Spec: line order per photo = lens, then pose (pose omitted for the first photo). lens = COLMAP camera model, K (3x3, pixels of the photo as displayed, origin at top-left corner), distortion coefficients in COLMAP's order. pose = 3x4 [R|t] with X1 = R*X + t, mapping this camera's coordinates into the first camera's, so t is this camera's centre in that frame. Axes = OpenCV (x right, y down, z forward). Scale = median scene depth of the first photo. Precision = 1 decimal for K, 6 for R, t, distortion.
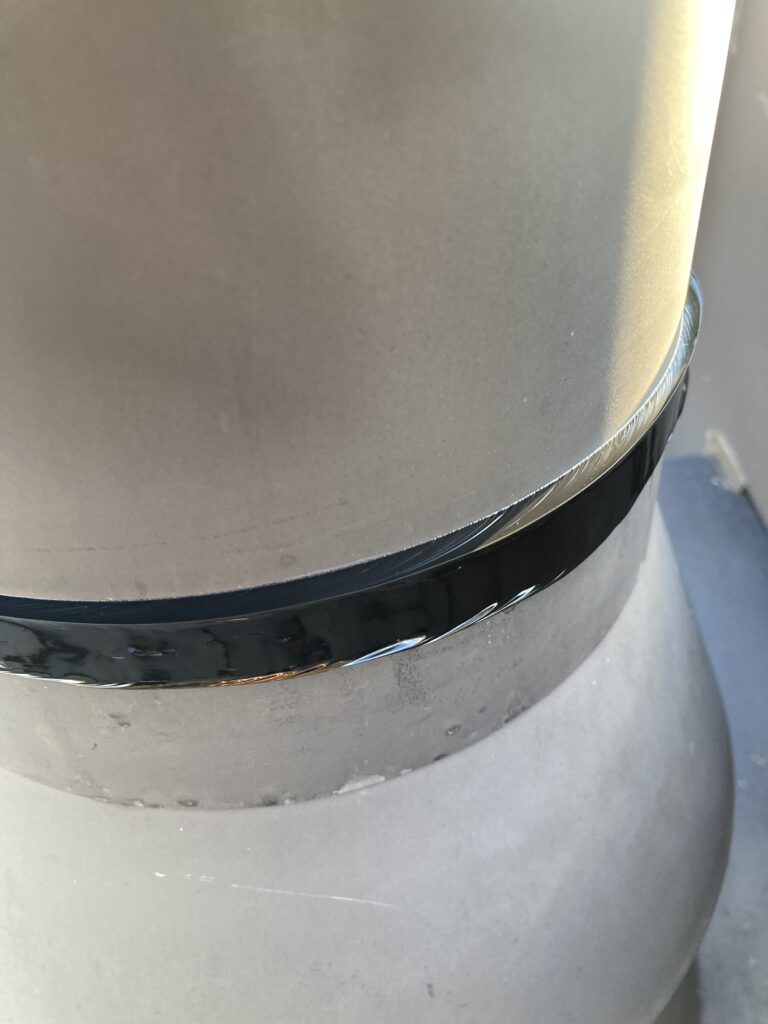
lens RADIAL K [[829.0, 0, 404.4], [0, 829.0, 513.9], [0, 0, 1]] dist [0.105407, -0.181319]
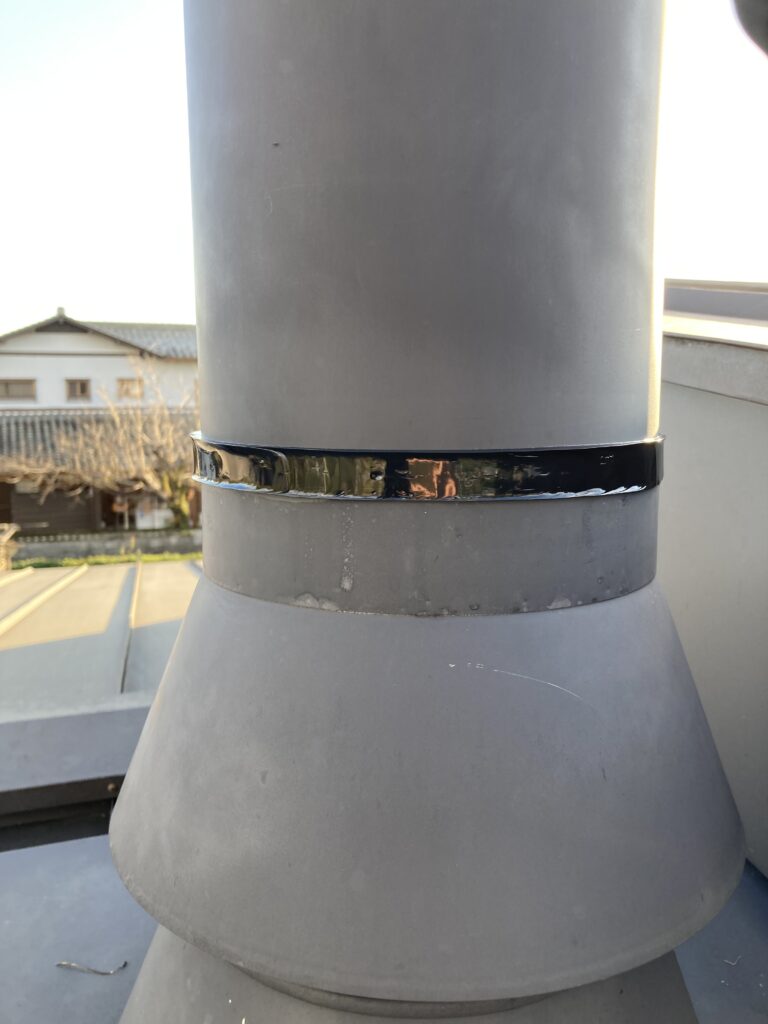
lens RADIAL K [[829.0, 0, 404.4], [0, 829.0, 513.9], [0, 0, 1]] dist [0.105407, -0.181319]
pose [[0.982345, 0.024878, 0.185415, -0.730117], [0.080580, 0.838194, -0.539386, 1.111067], [-0.168832, 0.544804, 0.821392, -0.561423]]
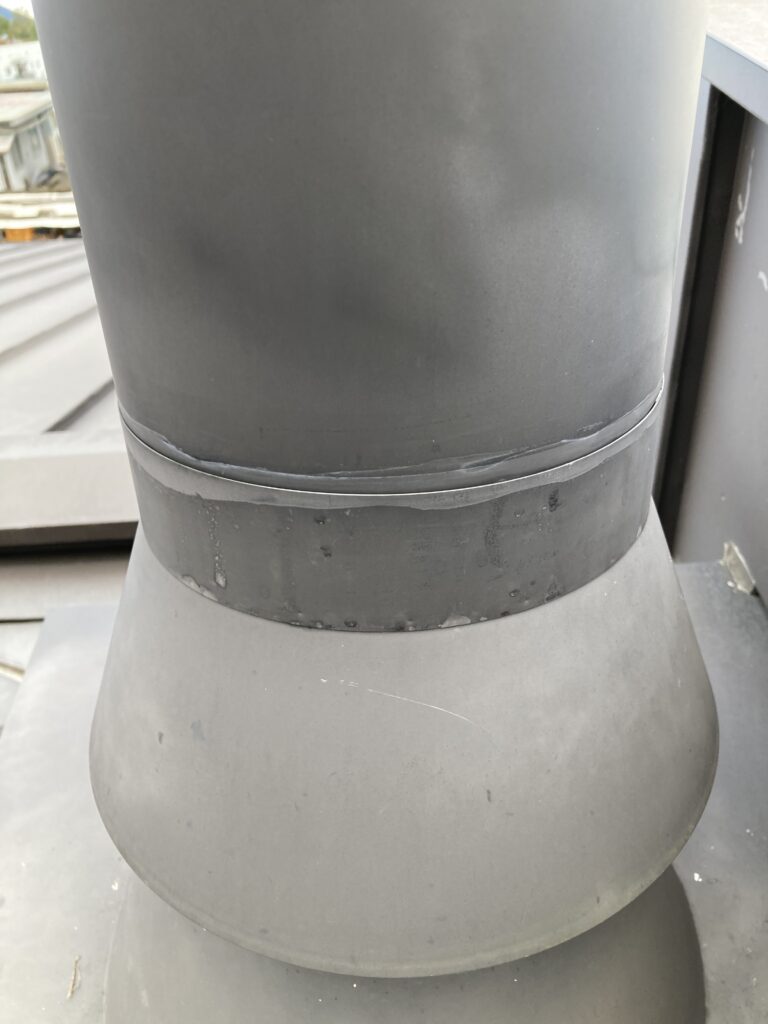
lens RADIAL K [[829.0, 0, 404.4], [0, 829.0, 513.9], [0, 0, 1]] dist [0.105407, -0.181319]
pose [[0.997244, 0.056059, -0.048599, -0.083829], [-0.063968, 0.981504, -0.180436, 0.408927], [0.037585, 0.183047, 0.982385, -0.614099]]
